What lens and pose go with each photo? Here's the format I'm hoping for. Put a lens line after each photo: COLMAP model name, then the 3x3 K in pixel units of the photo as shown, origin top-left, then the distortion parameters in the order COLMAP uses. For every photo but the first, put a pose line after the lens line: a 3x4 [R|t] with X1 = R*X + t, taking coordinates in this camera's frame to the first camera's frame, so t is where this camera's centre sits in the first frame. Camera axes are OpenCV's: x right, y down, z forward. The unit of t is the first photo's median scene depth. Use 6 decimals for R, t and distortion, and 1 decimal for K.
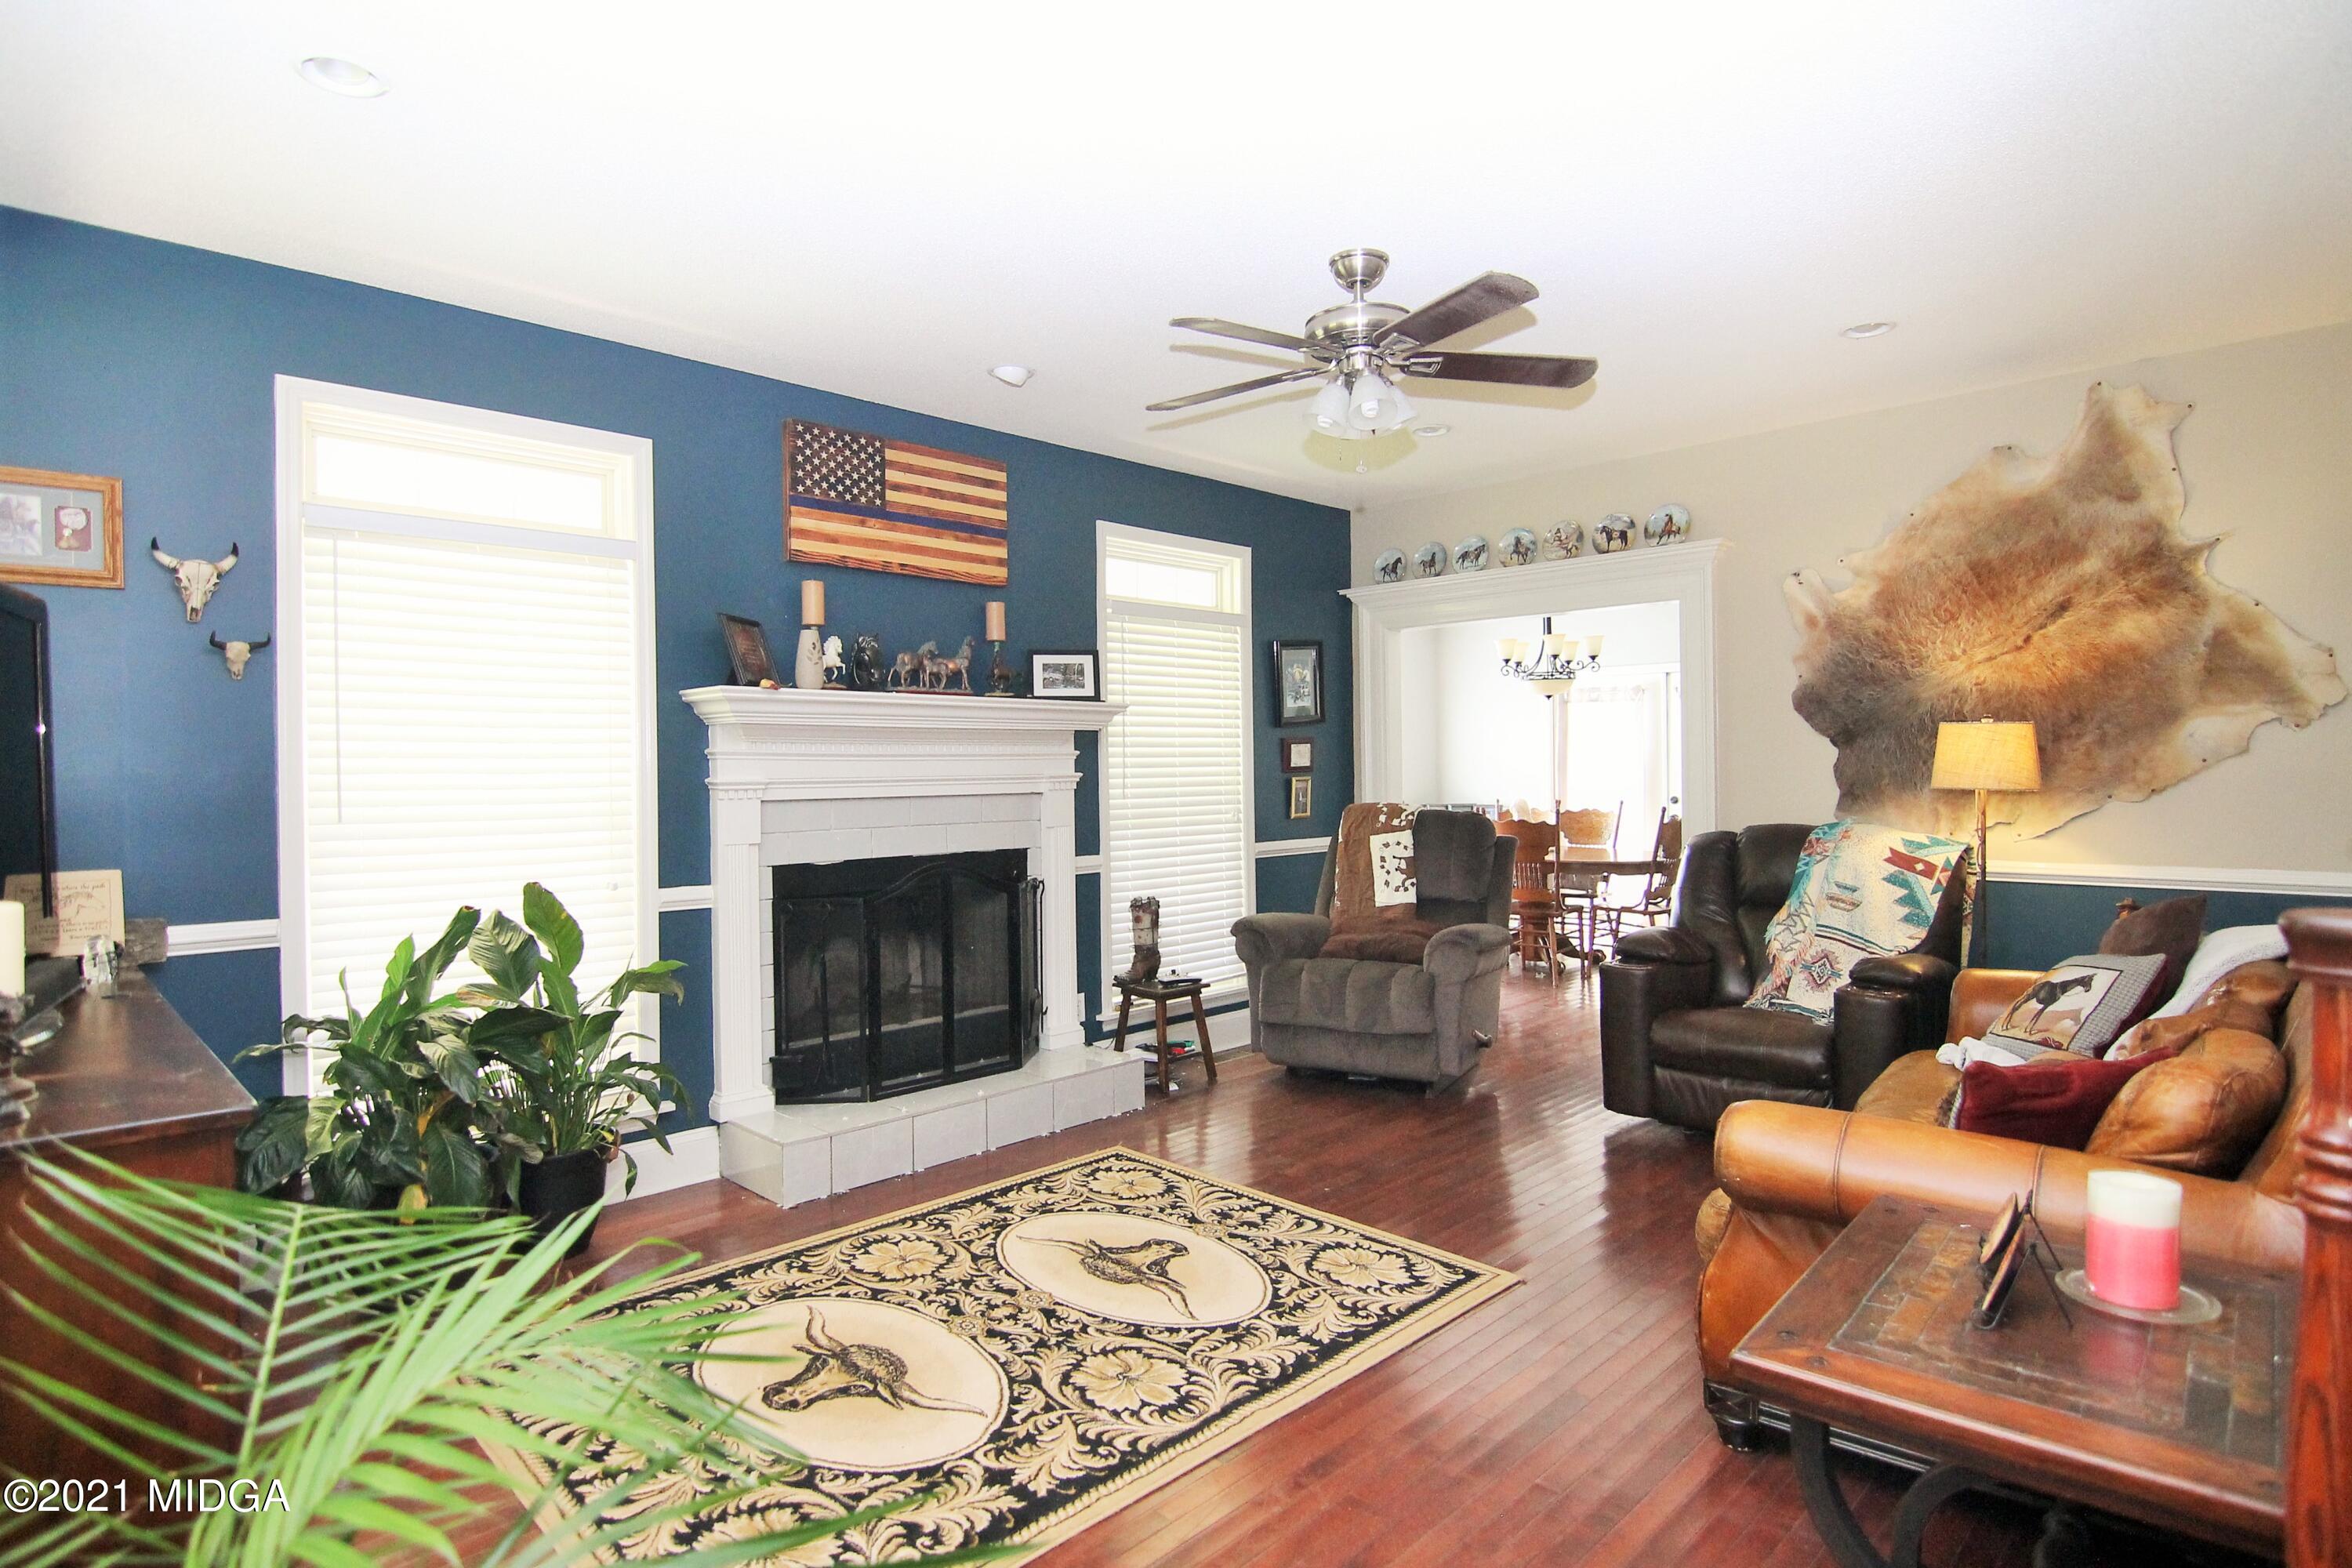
lens RADIAL K [[1234.3, 0, 1171.8], [0, 1234.3, 777.1], [0, 0, 1]] dist [-0.002216, -0.011144]
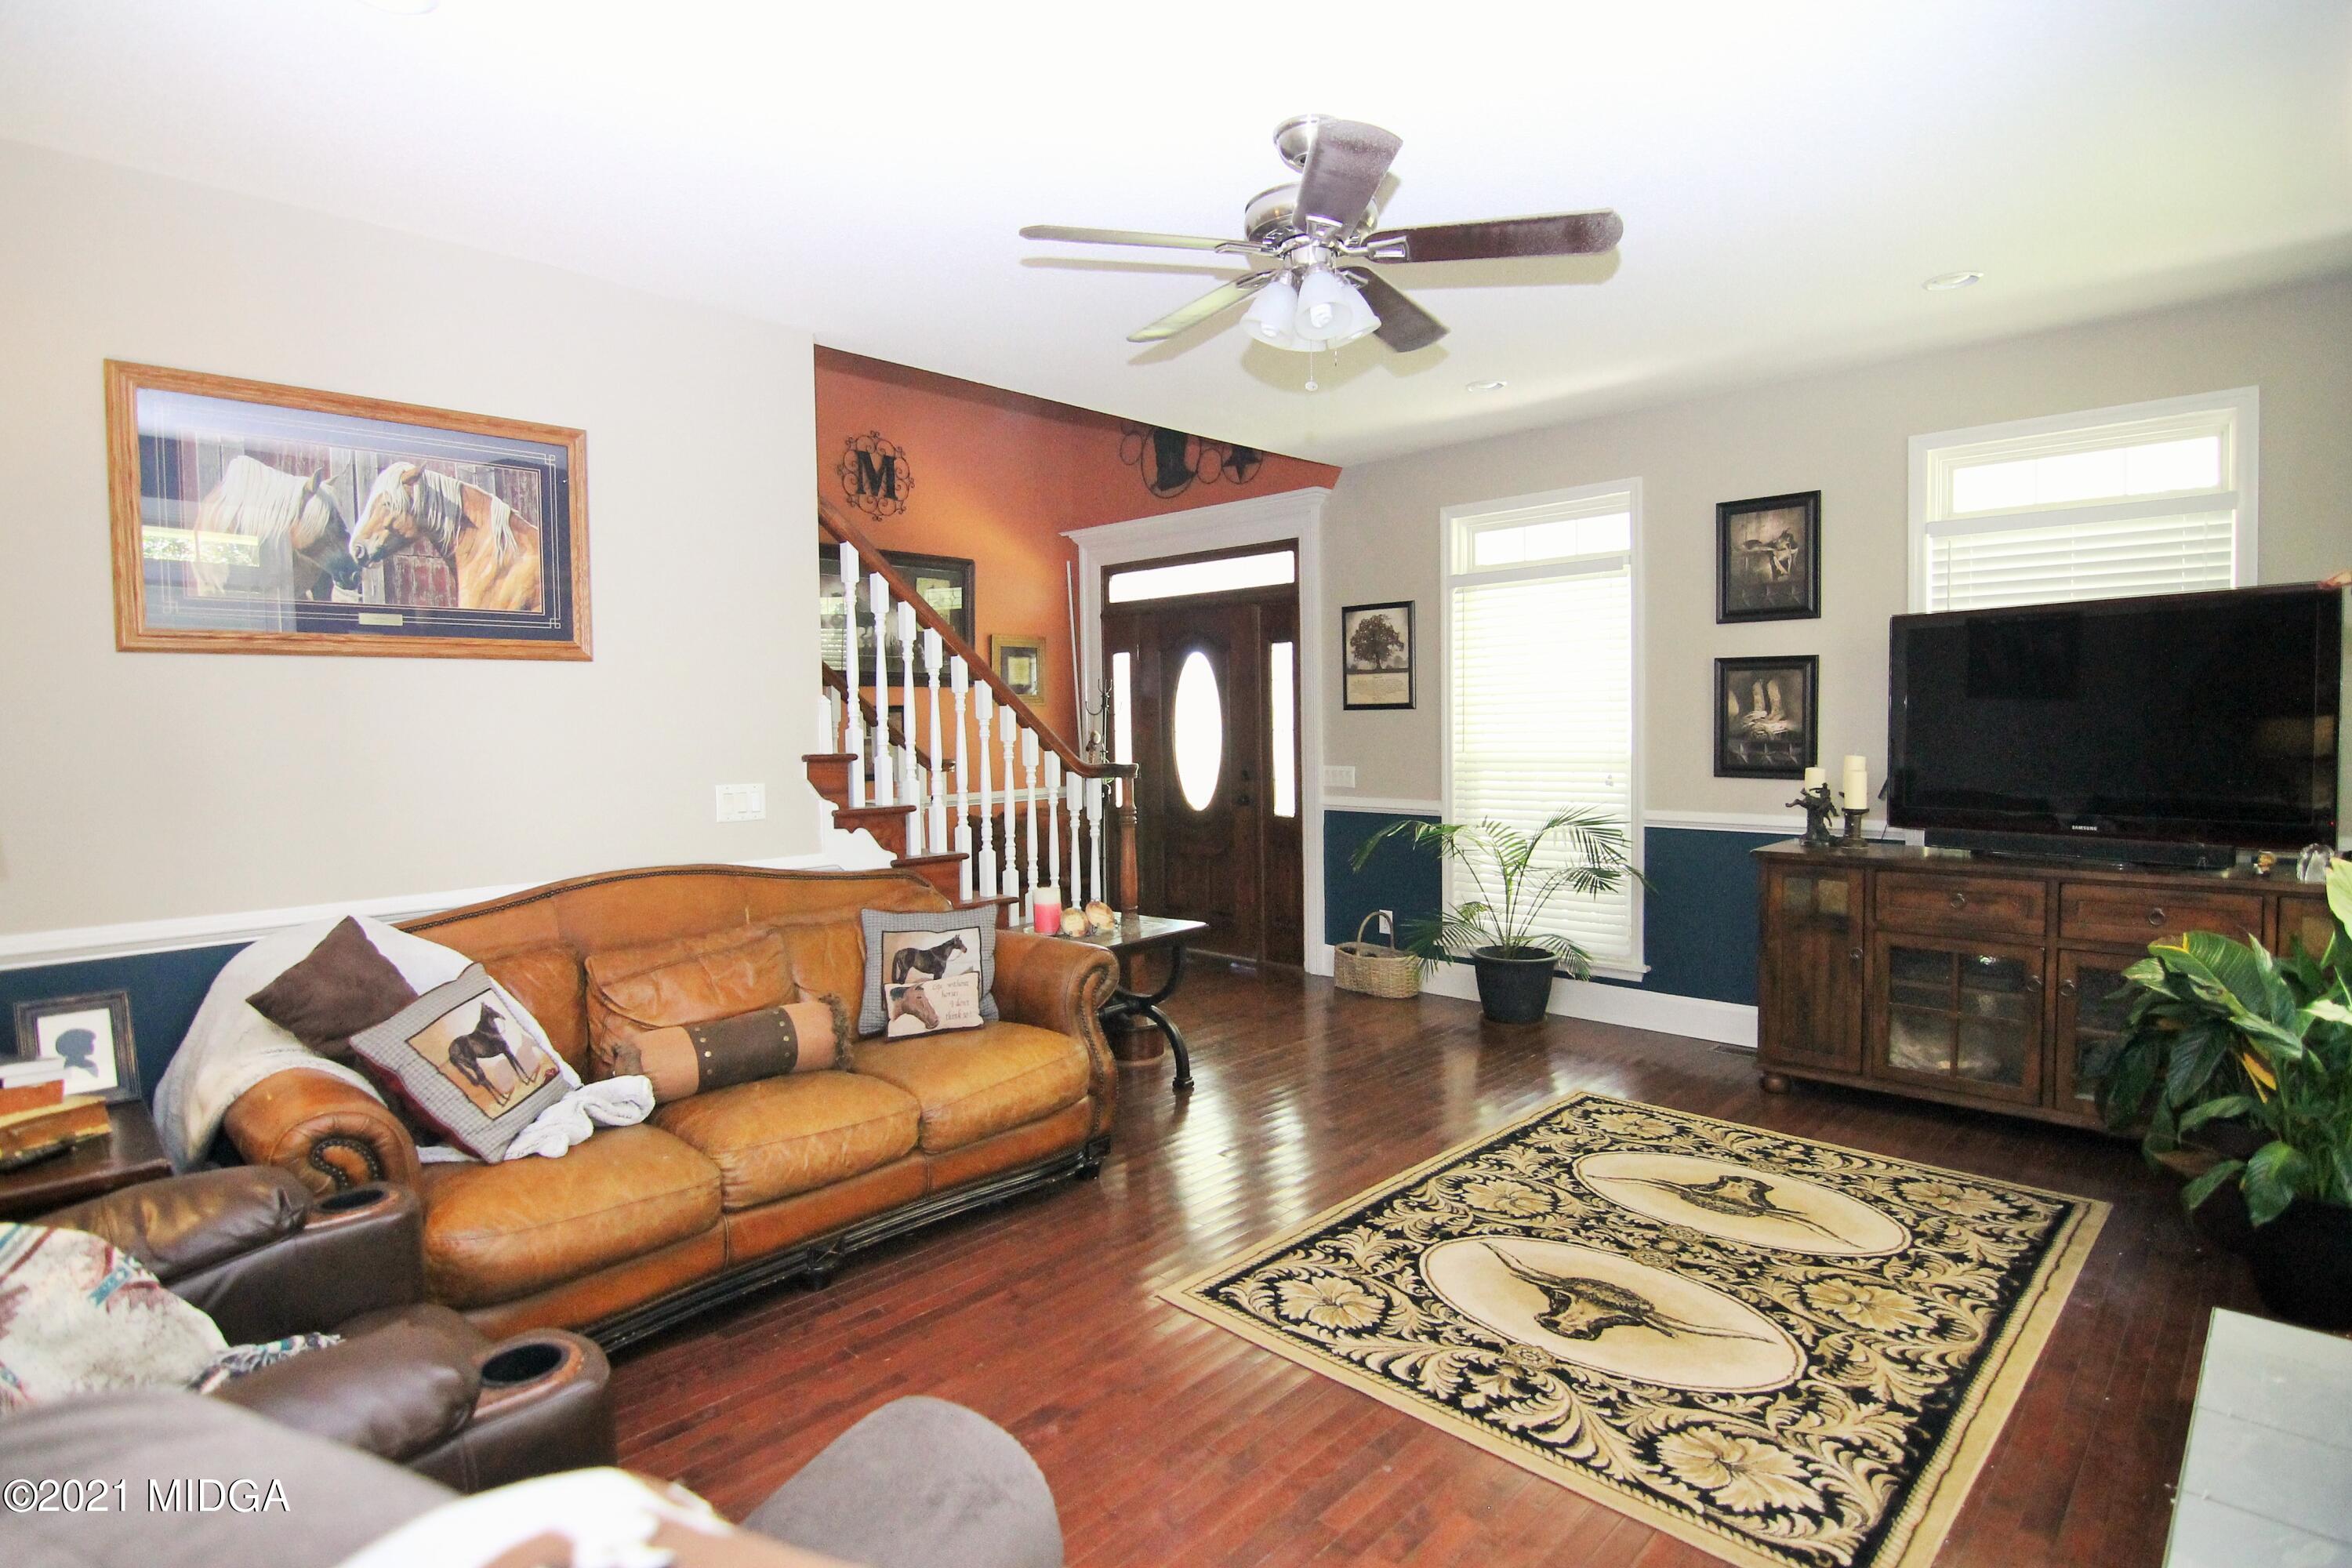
lens RADIAL K [[1196.6, 0, 1182.4], [0, 1196.6, 755.9], [0, 0, 1]] dist [0.016988, -0.023737]
pose [[-0.999315, 0.026857, -0.025479, 0.219246], [0.025777, 0.998793, 0.041803, -0.029905], [0.026571, 0.041117, -0.998801, 1.490483]]
